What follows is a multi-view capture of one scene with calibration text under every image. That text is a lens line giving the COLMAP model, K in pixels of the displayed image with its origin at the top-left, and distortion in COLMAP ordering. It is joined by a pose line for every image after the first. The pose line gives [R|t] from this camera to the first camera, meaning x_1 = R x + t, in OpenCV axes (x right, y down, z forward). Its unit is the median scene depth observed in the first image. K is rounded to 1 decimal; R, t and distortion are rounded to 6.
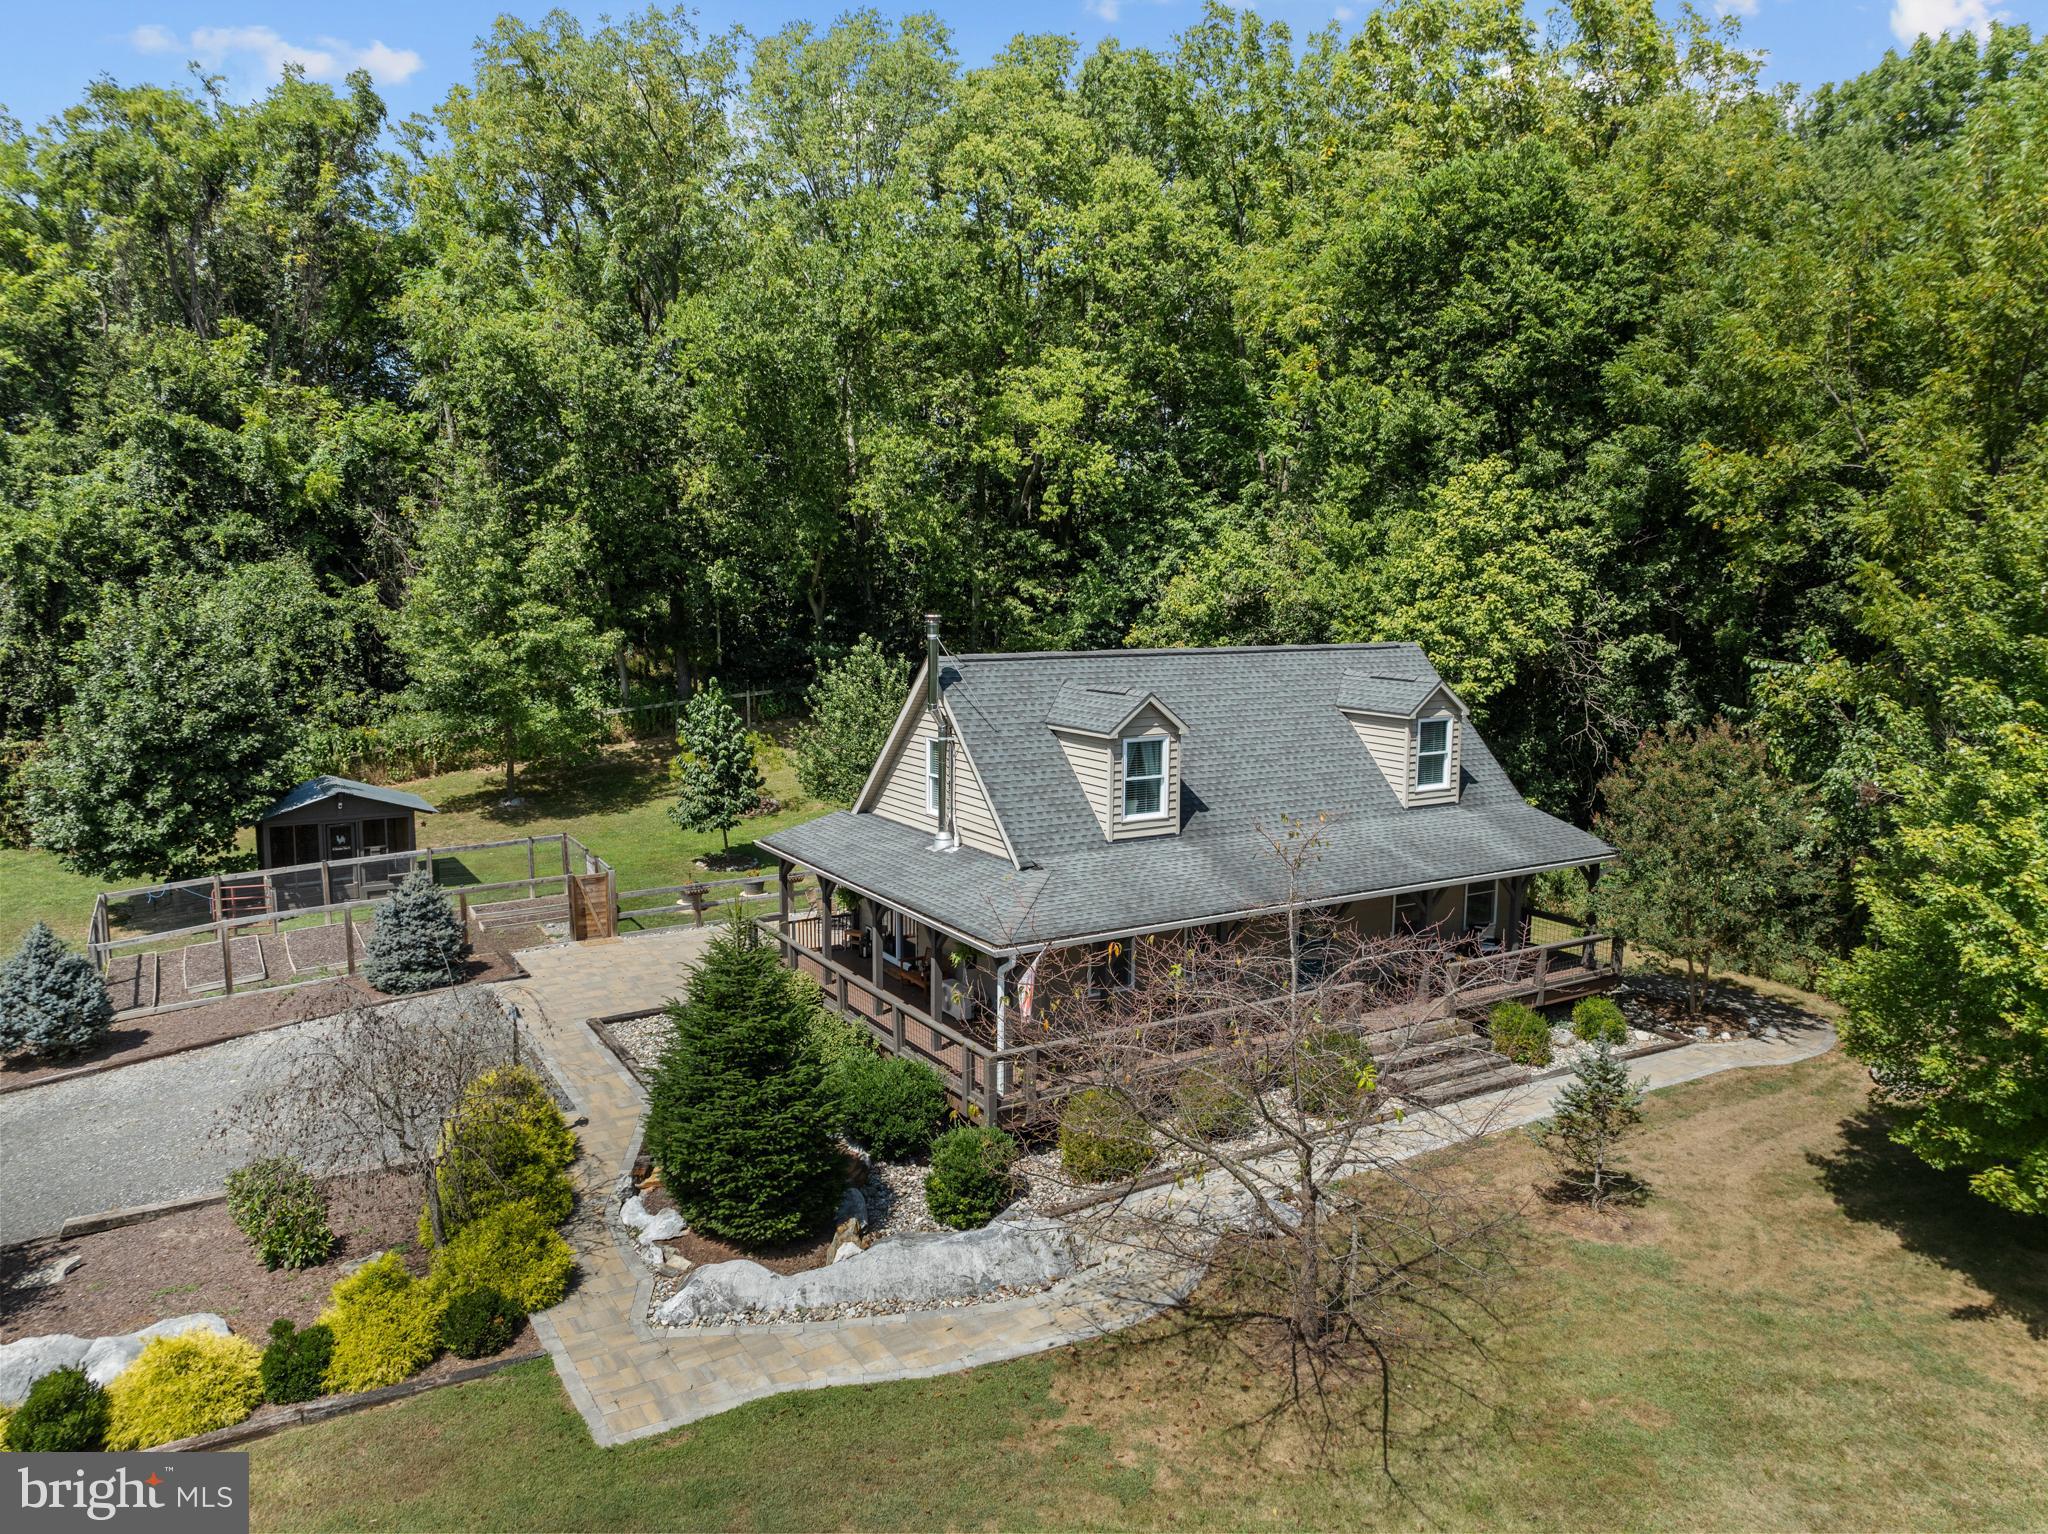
lens RADIAL K [[1445.7, 0, 1023.0], [0, 1445.7, 769.6], [0, 0, 1]] dist [-0.059939, 0.036409]
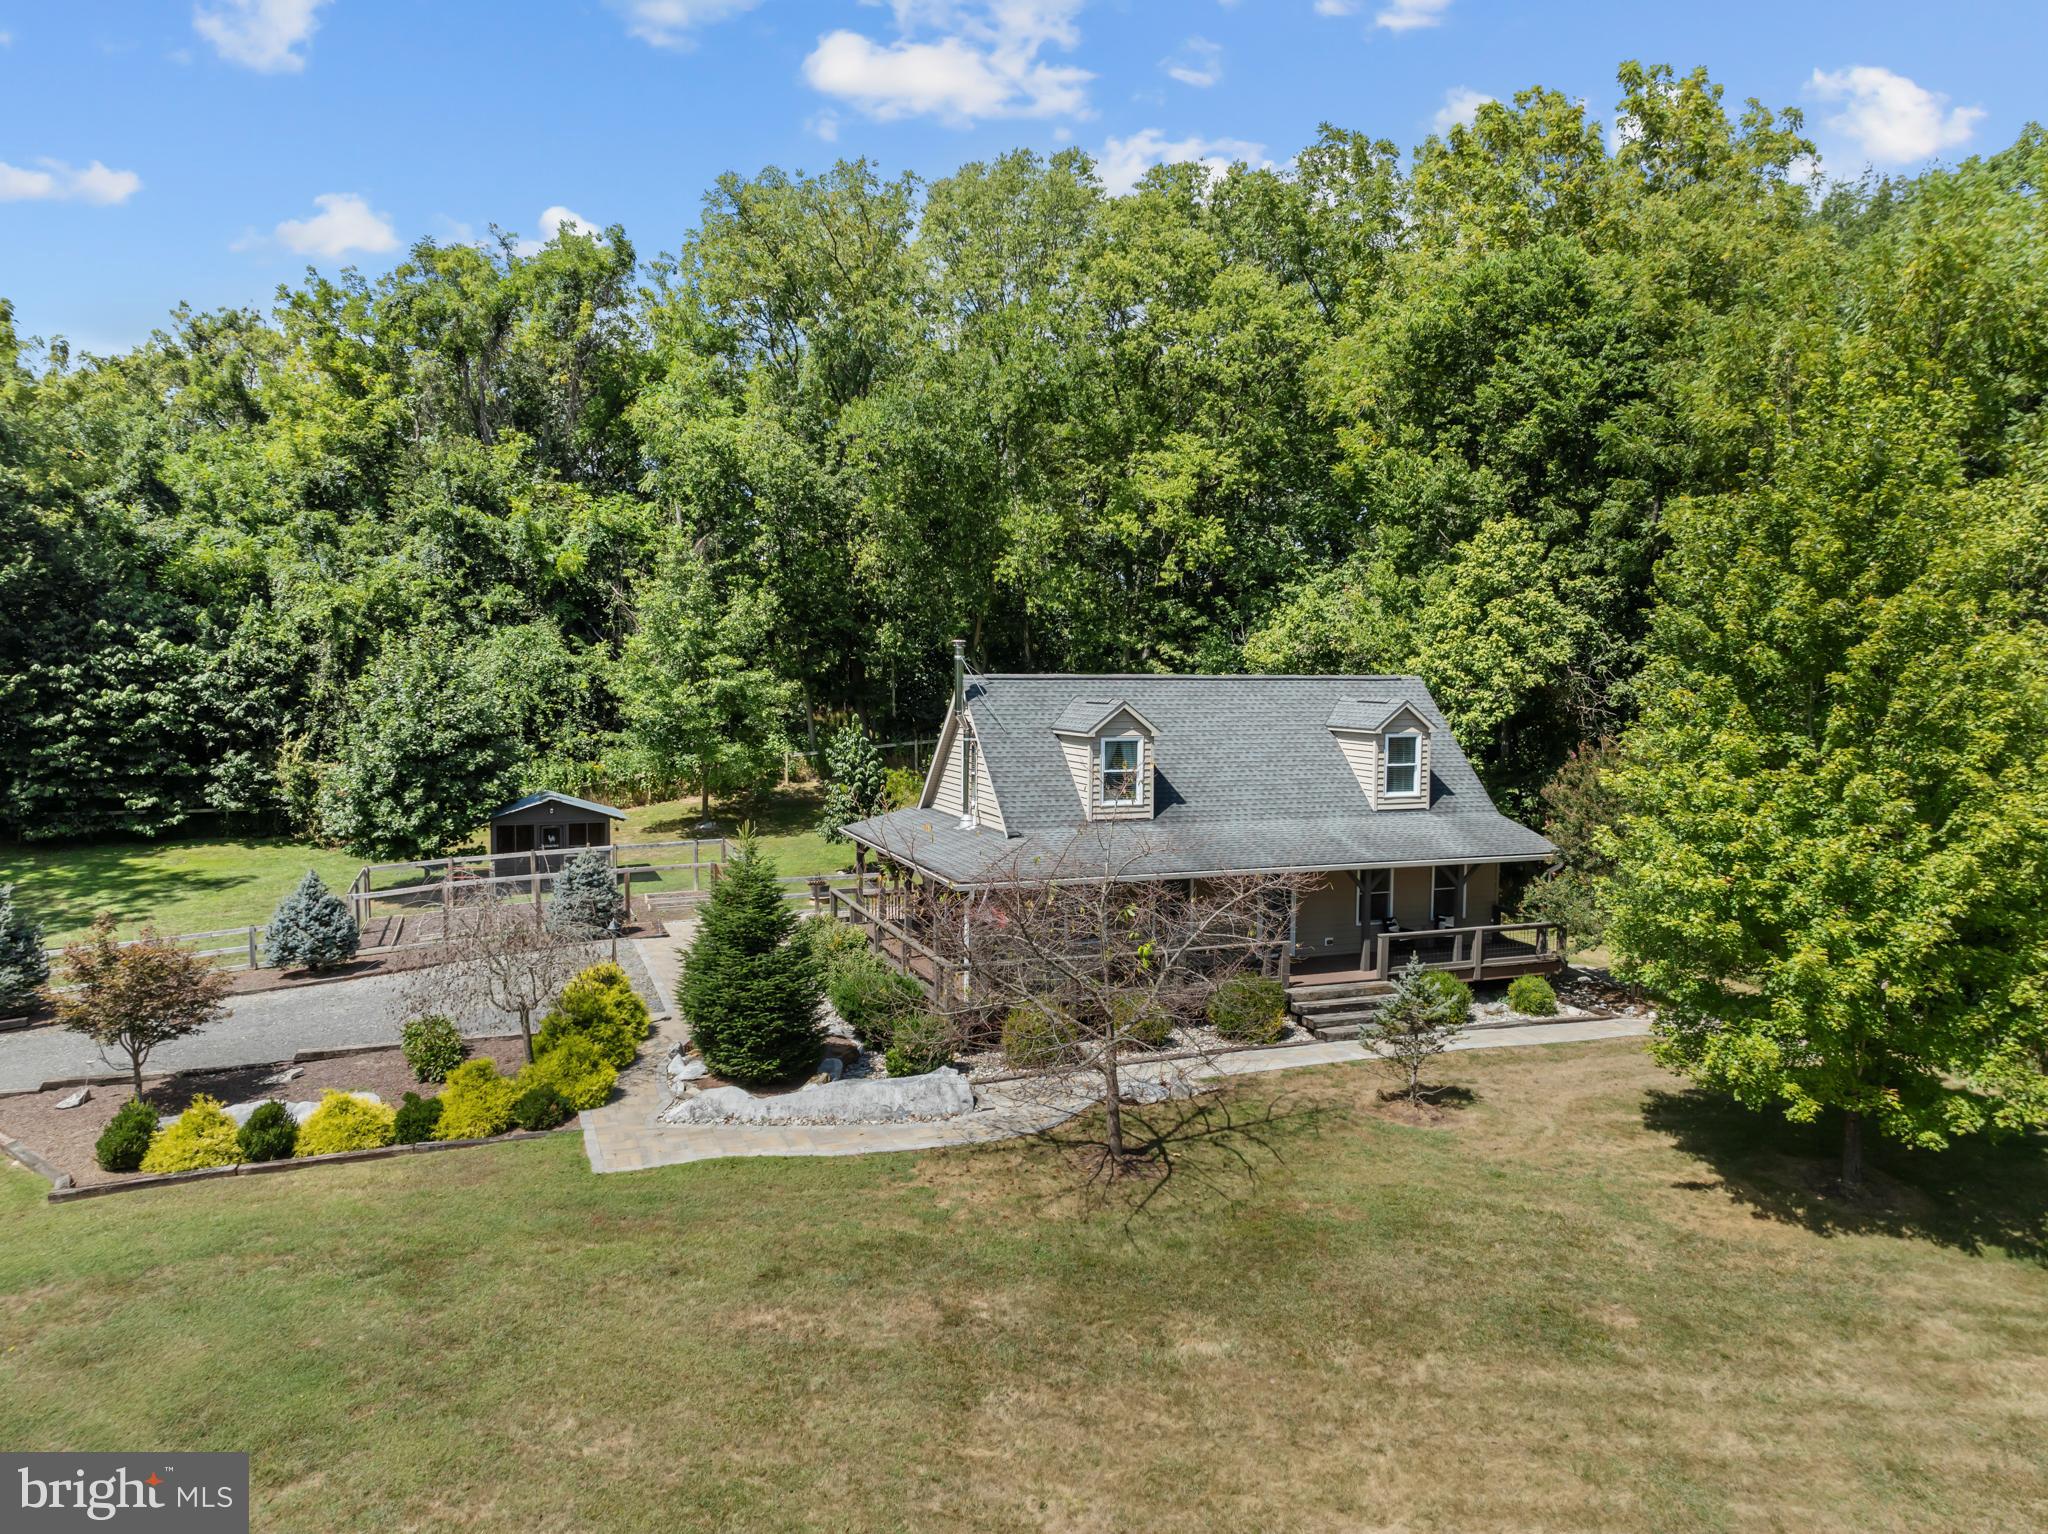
lens RADIAL K [[1440.7, 0, 1024.4], [0, 1440.7, 773.5], [0, 0, 1]] dist [-0.036673, -0.000883]
pose [[0.982227, 0.014081, -0.187166, 0.169165], [-0.025702, 0.997879, -0.059807, 0.060806], [0.185927, 0.063555, 0.980506, -0.158636]]
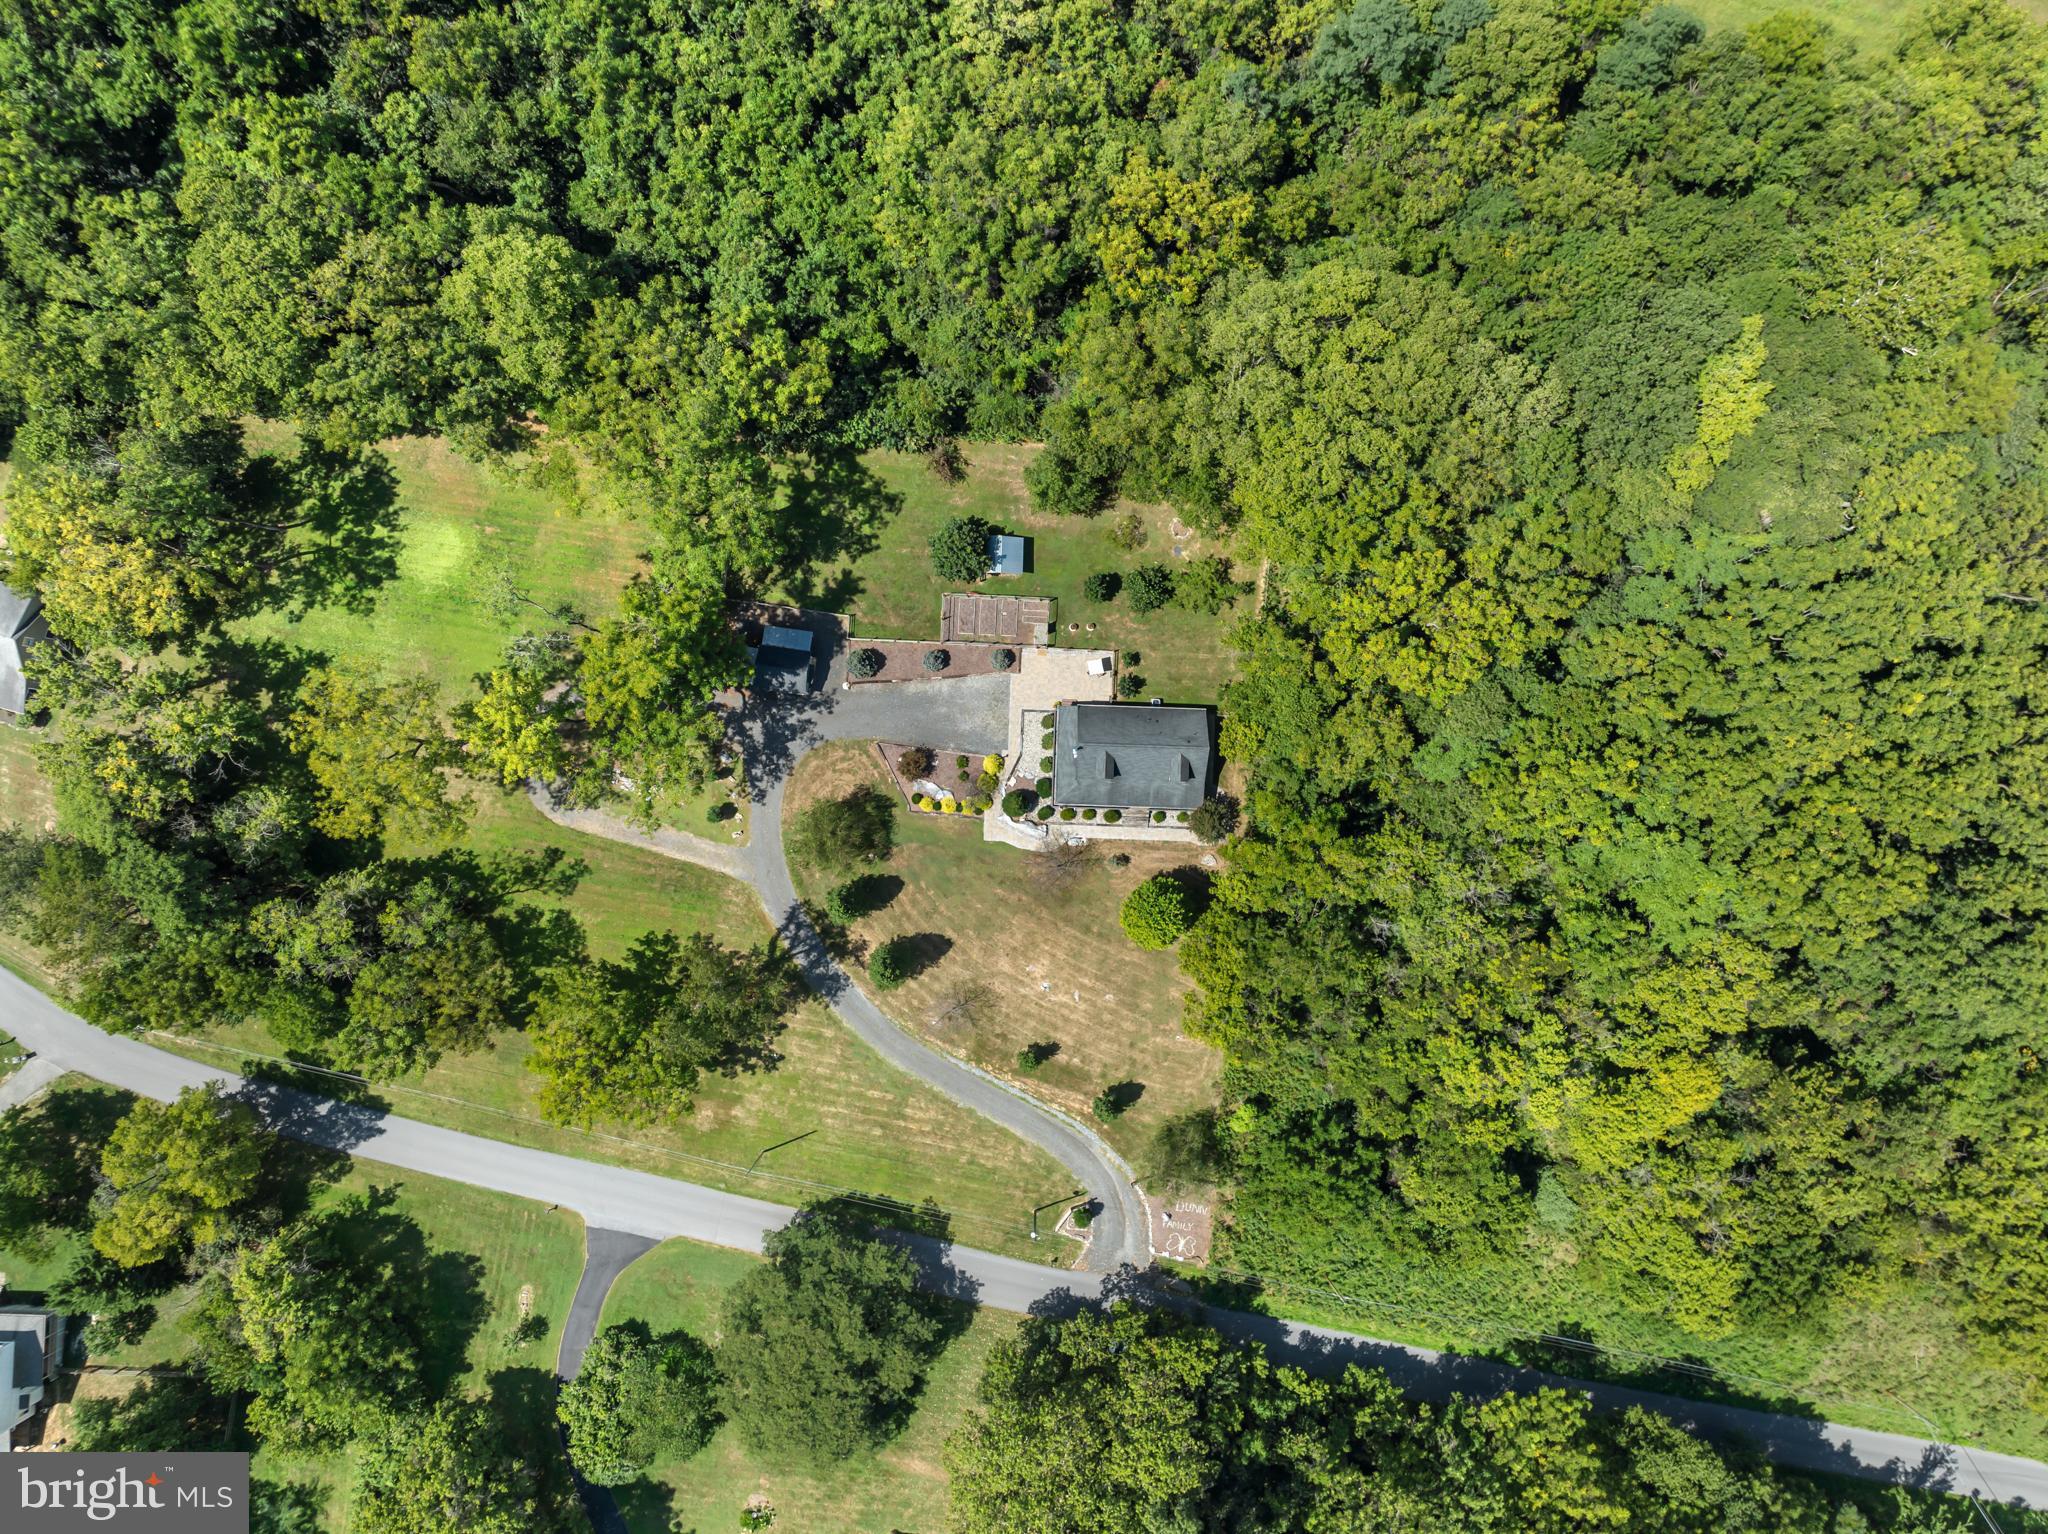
lens RADIAL K [[1445.7, 0, 1023.0], [0, 1445.7, 769.6], [0, 0, 1]] dist [-0.059939, 0.036409]
pose [[0.834499, 0.550119, -0.031323, -0.012563], [-0.070806, 0.163438, 0.984009, -3.924776], [0.546442, -0.818937, 0.175340, -0.080948]]
